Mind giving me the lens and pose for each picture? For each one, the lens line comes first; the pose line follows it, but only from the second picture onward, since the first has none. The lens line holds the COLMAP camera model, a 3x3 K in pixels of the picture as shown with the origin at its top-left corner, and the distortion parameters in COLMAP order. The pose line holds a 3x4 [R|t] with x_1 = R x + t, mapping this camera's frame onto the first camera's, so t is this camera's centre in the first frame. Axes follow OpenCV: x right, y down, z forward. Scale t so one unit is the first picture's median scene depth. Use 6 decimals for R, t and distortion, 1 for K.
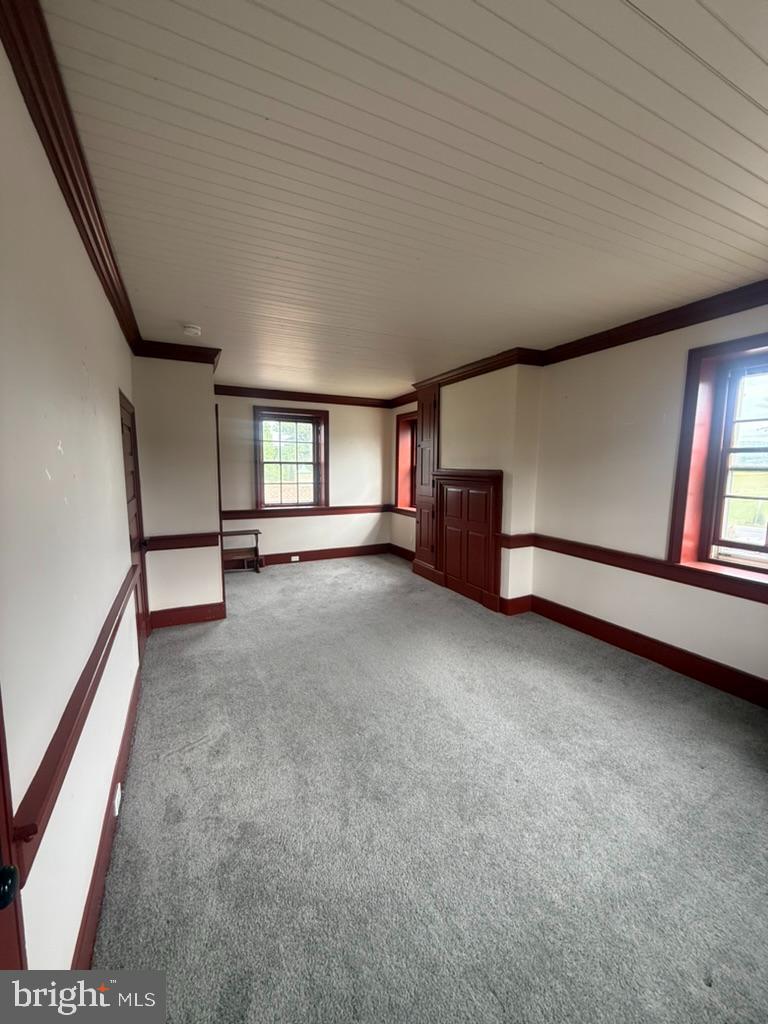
lens RADIAL K [[407.7, 0, 389.5], [0, 407.7, 510.4], [0, 0, 1]] dist [0.003015, 0.000502]
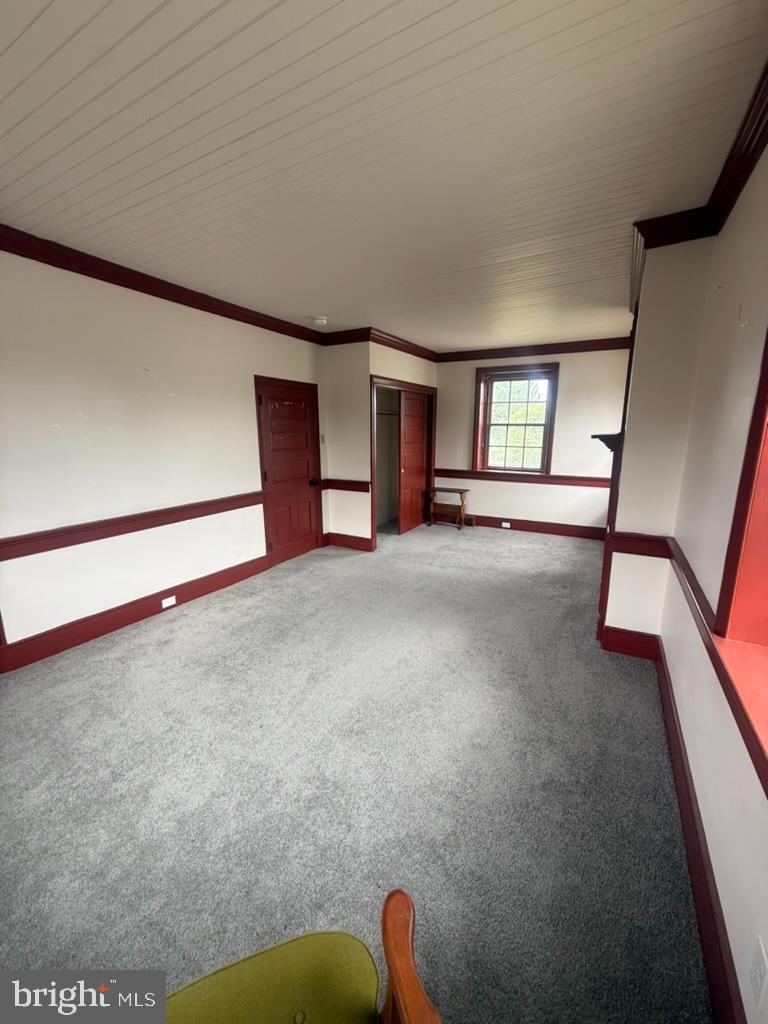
lens RADIAL K [[407.7, 0, 380.3], [0, 407.7, 512.5], [0, 0, 1]] dist [0.003015, 0.000502]
pose [[0.566567, 0.161998, -0.807935, 0.433731], [-0.089854, 0.986784, 0.134848, -0.017254], [0.819102, -0.003804, 0.573635, 0.227056]]
